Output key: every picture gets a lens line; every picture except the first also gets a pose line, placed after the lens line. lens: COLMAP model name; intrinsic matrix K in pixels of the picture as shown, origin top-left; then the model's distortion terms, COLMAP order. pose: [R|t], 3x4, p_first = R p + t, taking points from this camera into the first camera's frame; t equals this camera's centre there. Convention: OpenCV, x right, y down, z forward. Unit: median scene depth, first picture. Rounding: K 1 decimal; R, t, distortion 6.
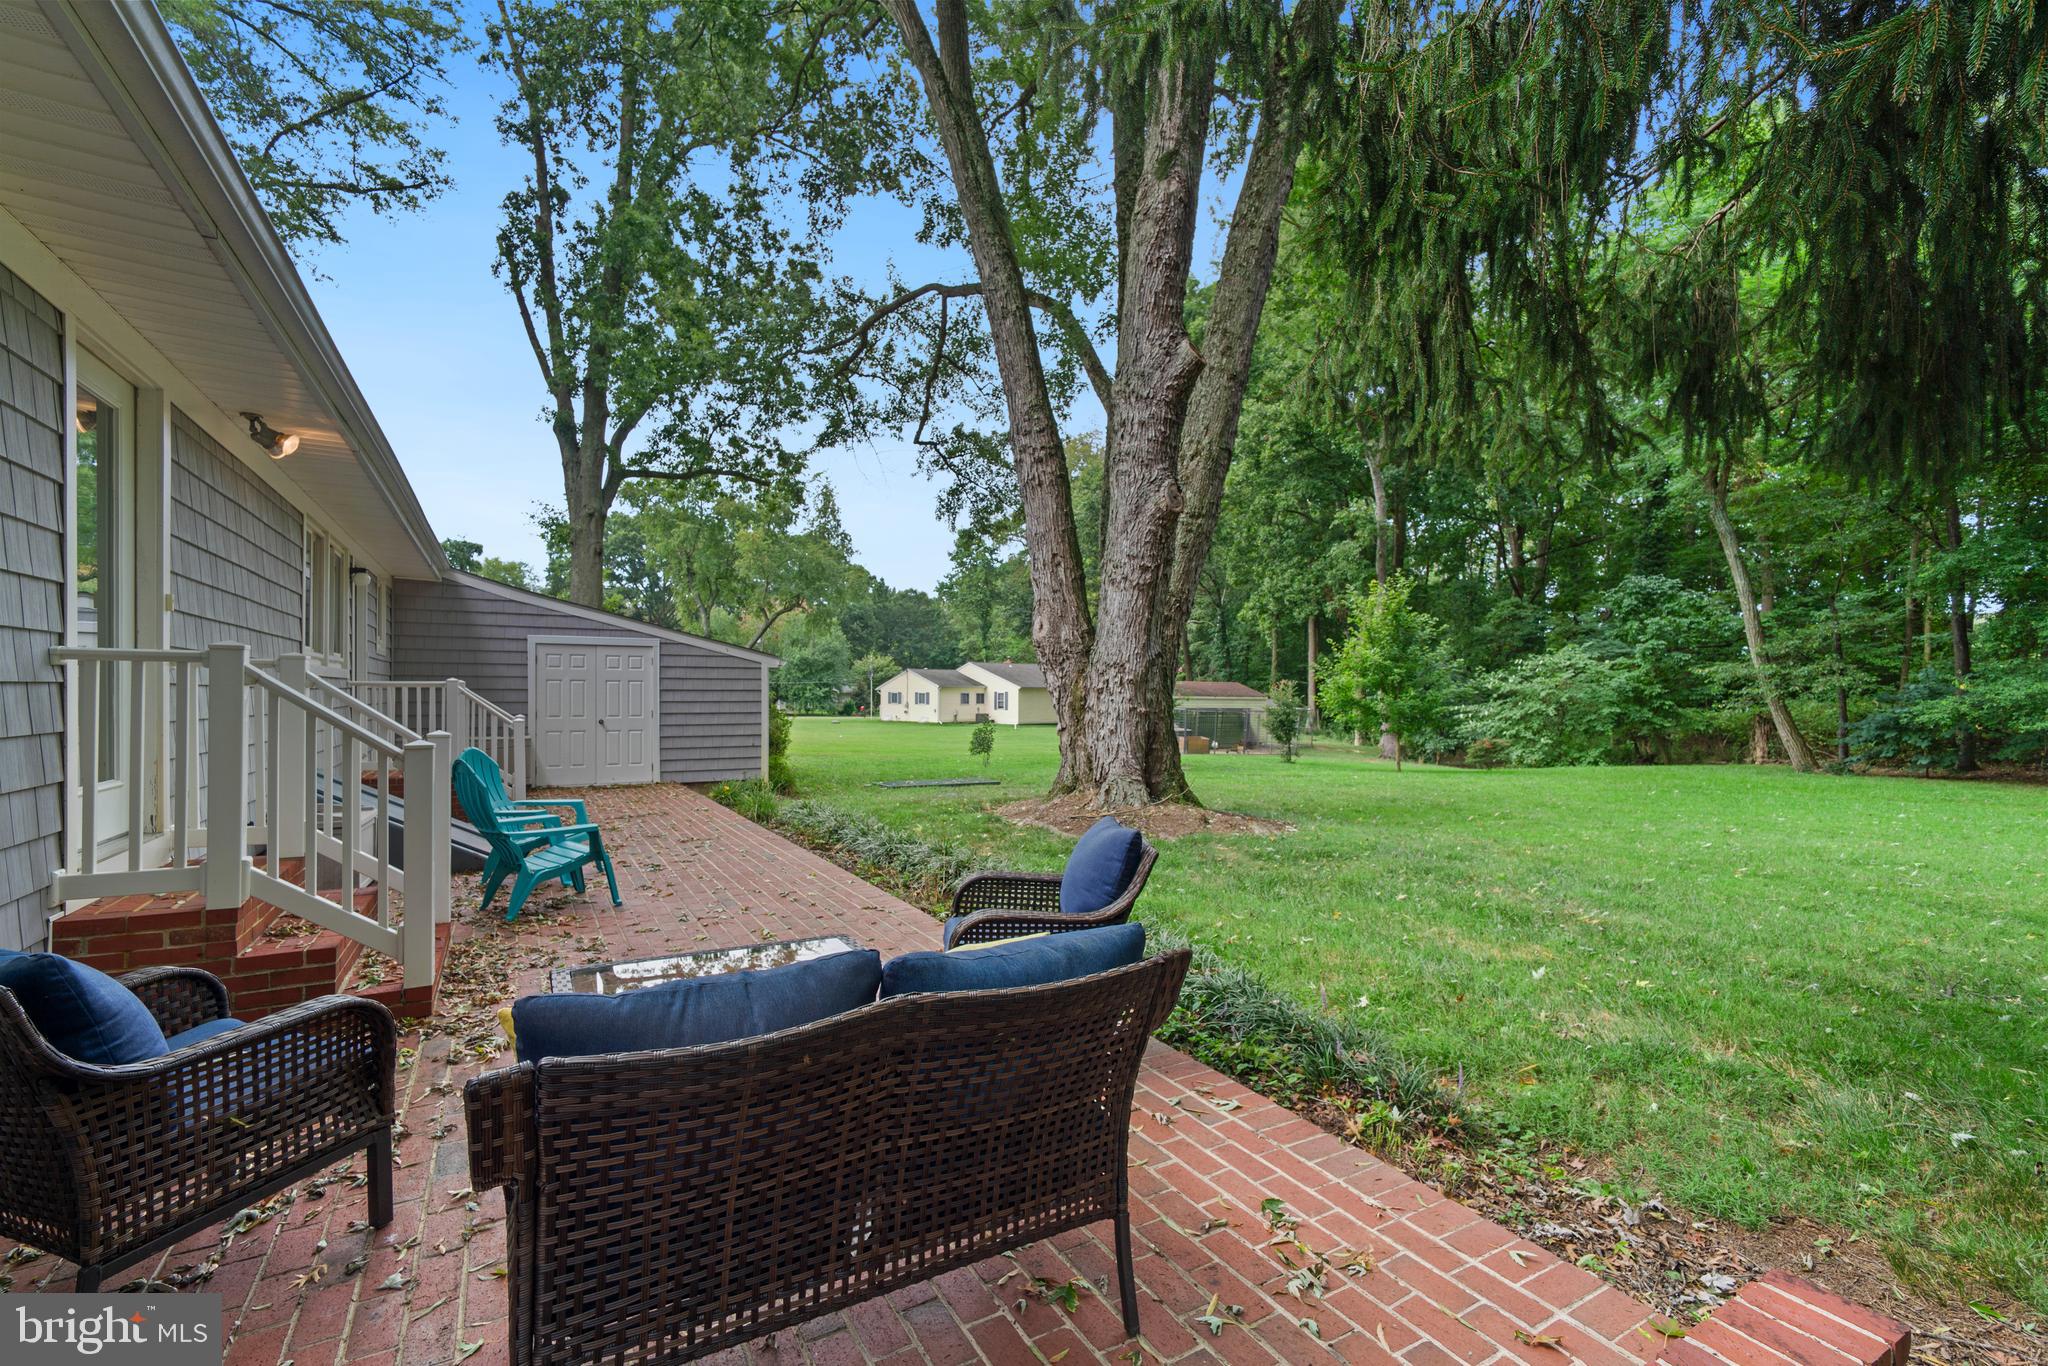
lens RADIAL K [[874.1, 0, 1016.6], [0, 874.1, 696.3], [0, 0, 1]] dist [-0.001649, -0.000313]
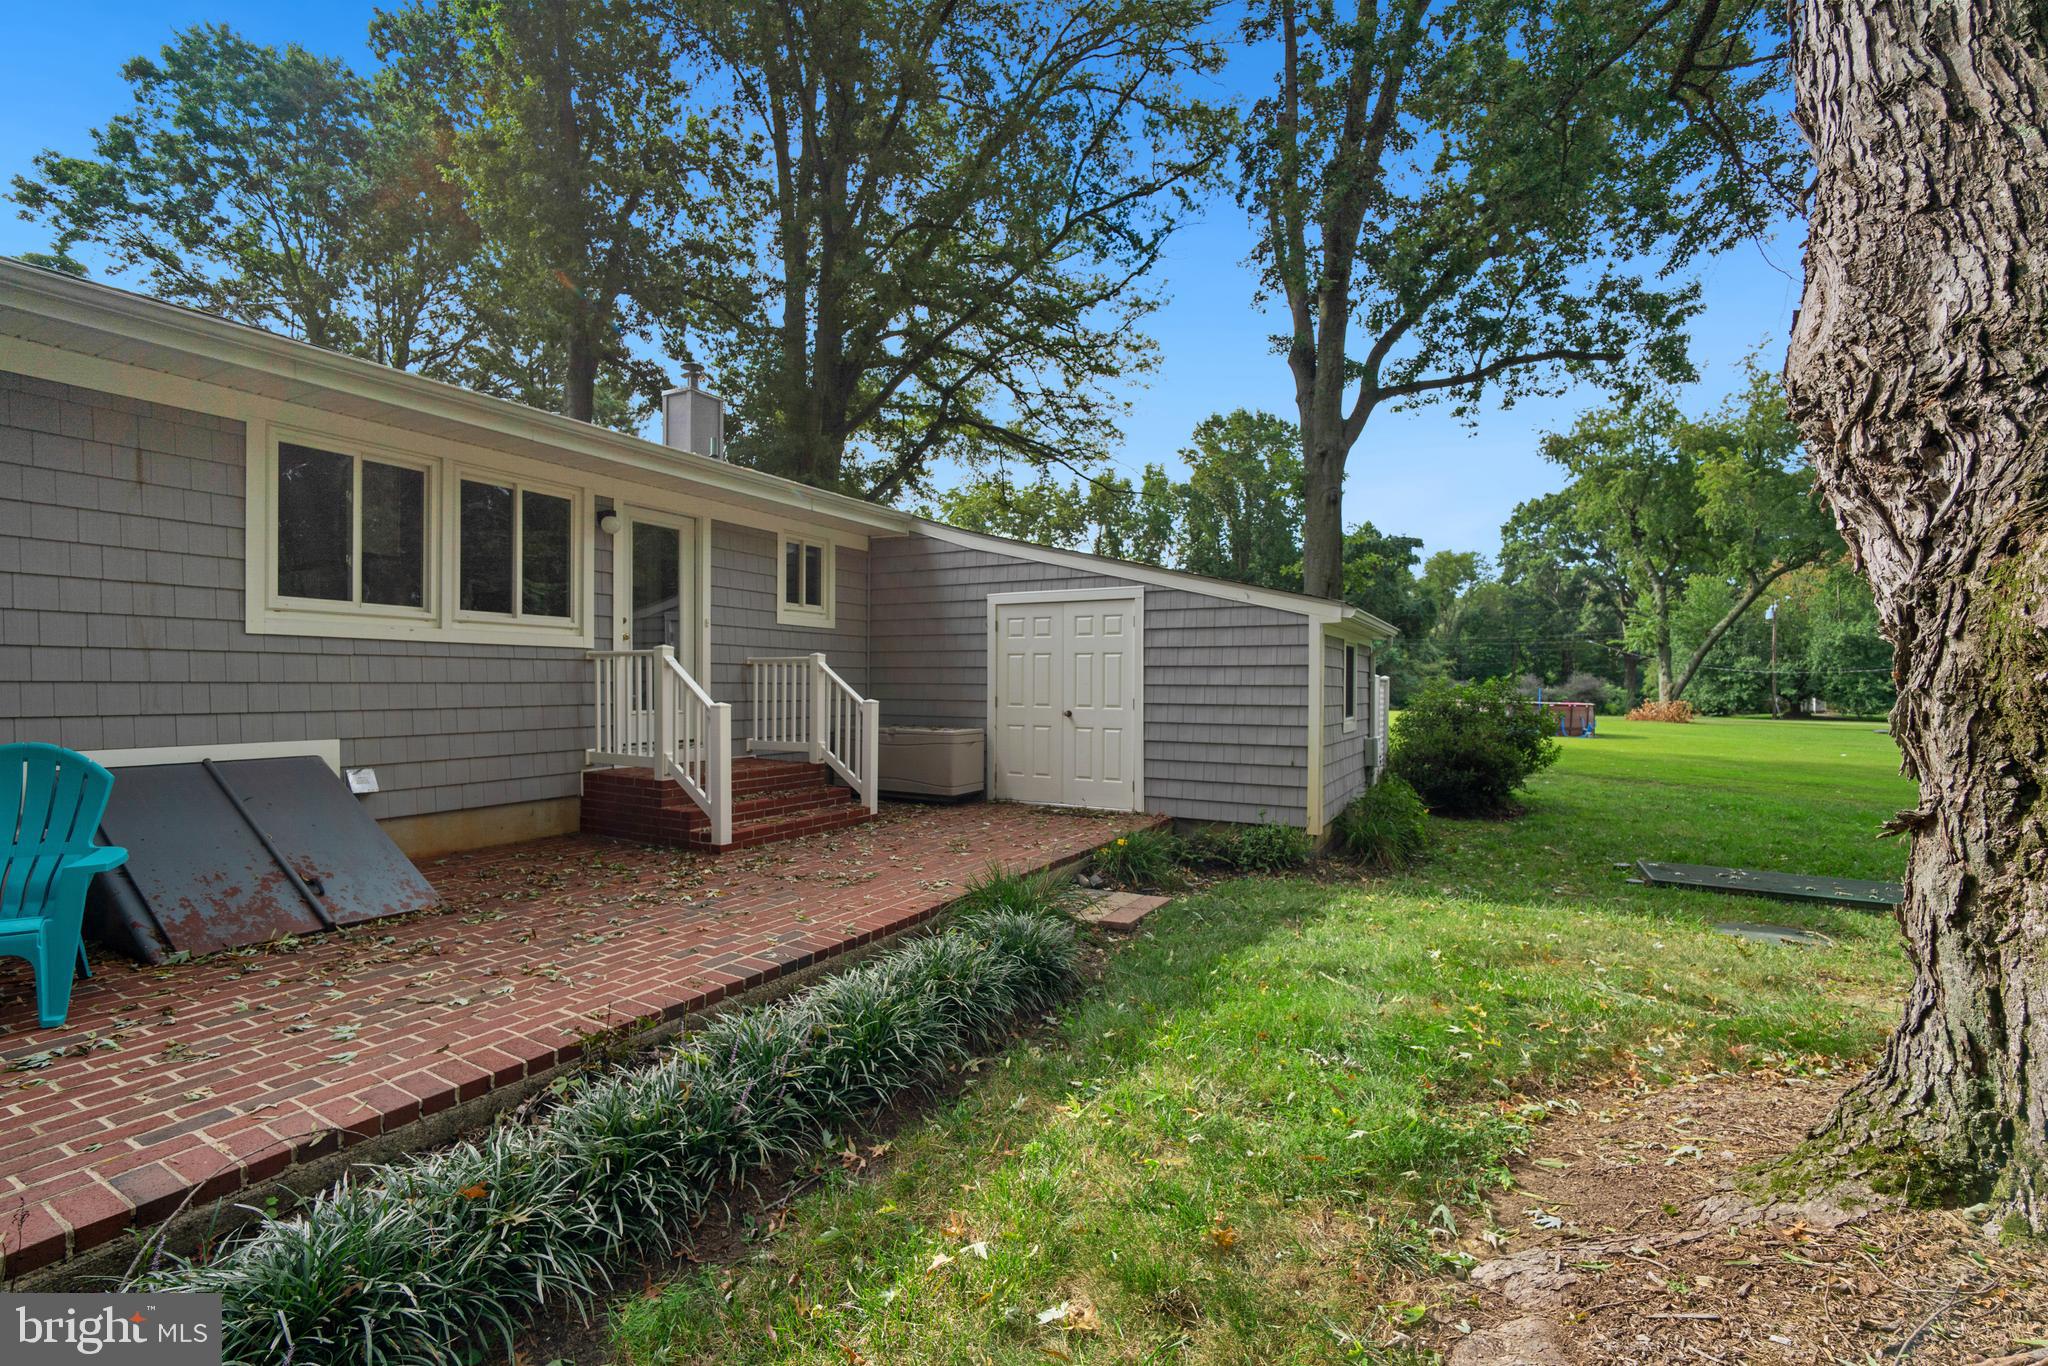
lens RADIAL K [[874.1, 0, 1016.6], [0, 874.1, 696.3], [0, 0, 1]] dist [-0.001649, -0.000313]
pose [[0.510818, 0.012584, -0.859597, 0.048558], [-0.007656, 0.999920, 0.010088, 0.004737], [0.859655, 0.001428, 0.510873, 0.323213]]
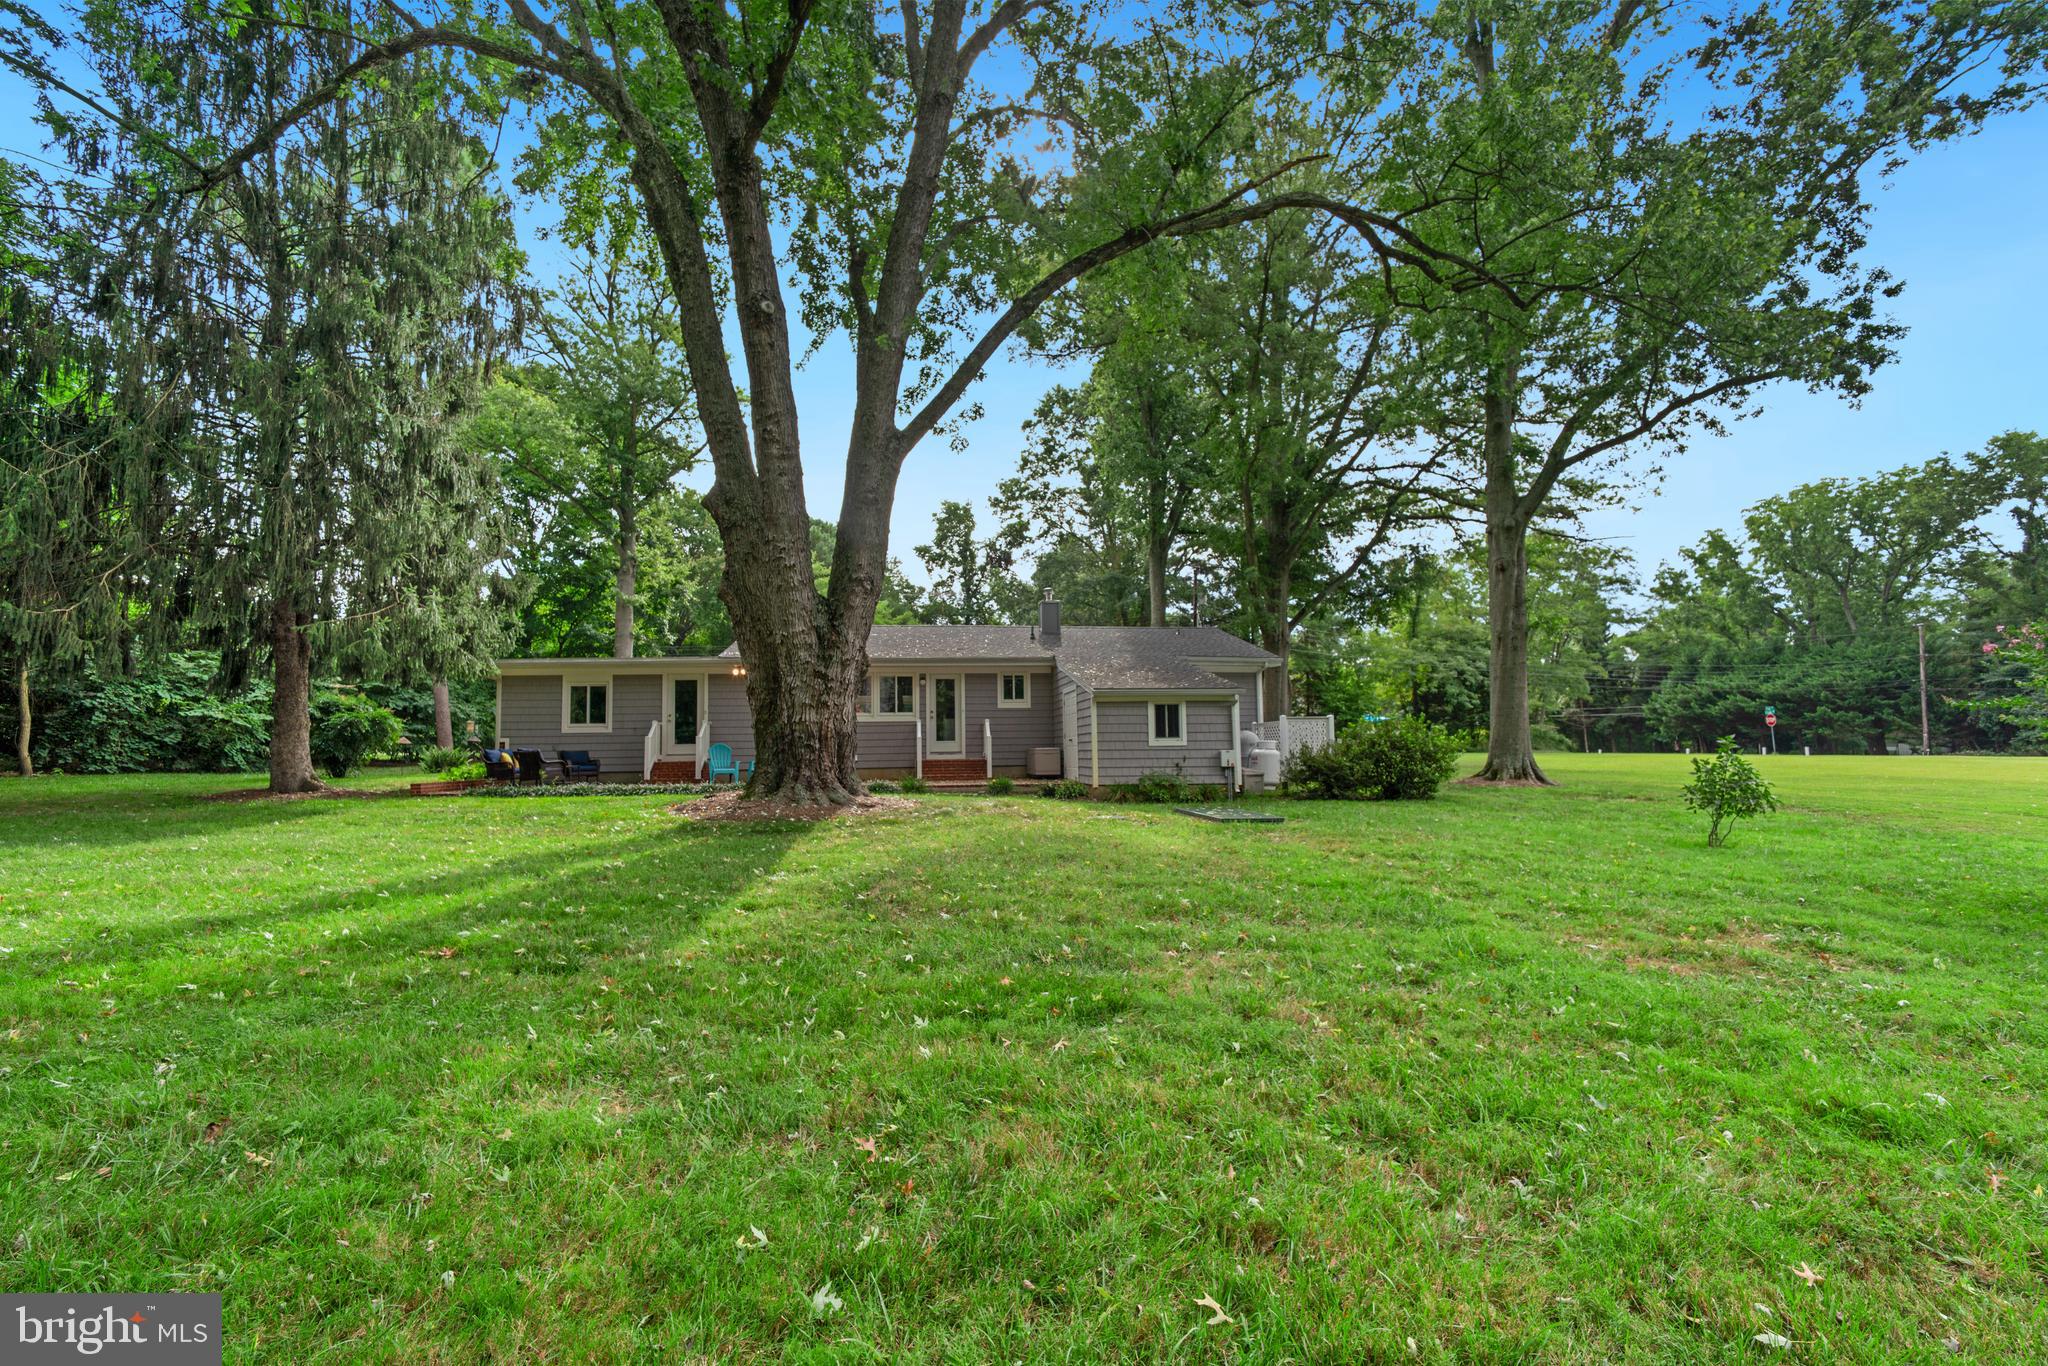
lens RADIAL K [[874.1, 0, 1016.6], [0, 874.1, 696.3], [0, 0, 1]] dist [-0.001649, -0.000313]
pose [[-0.378899, -0.064477, -0.923189, 0.539992], [0.009925, 0.997229, -0.073722, 0.035513], [0.925385, -0.037096, -0.377209, 0.796276]]
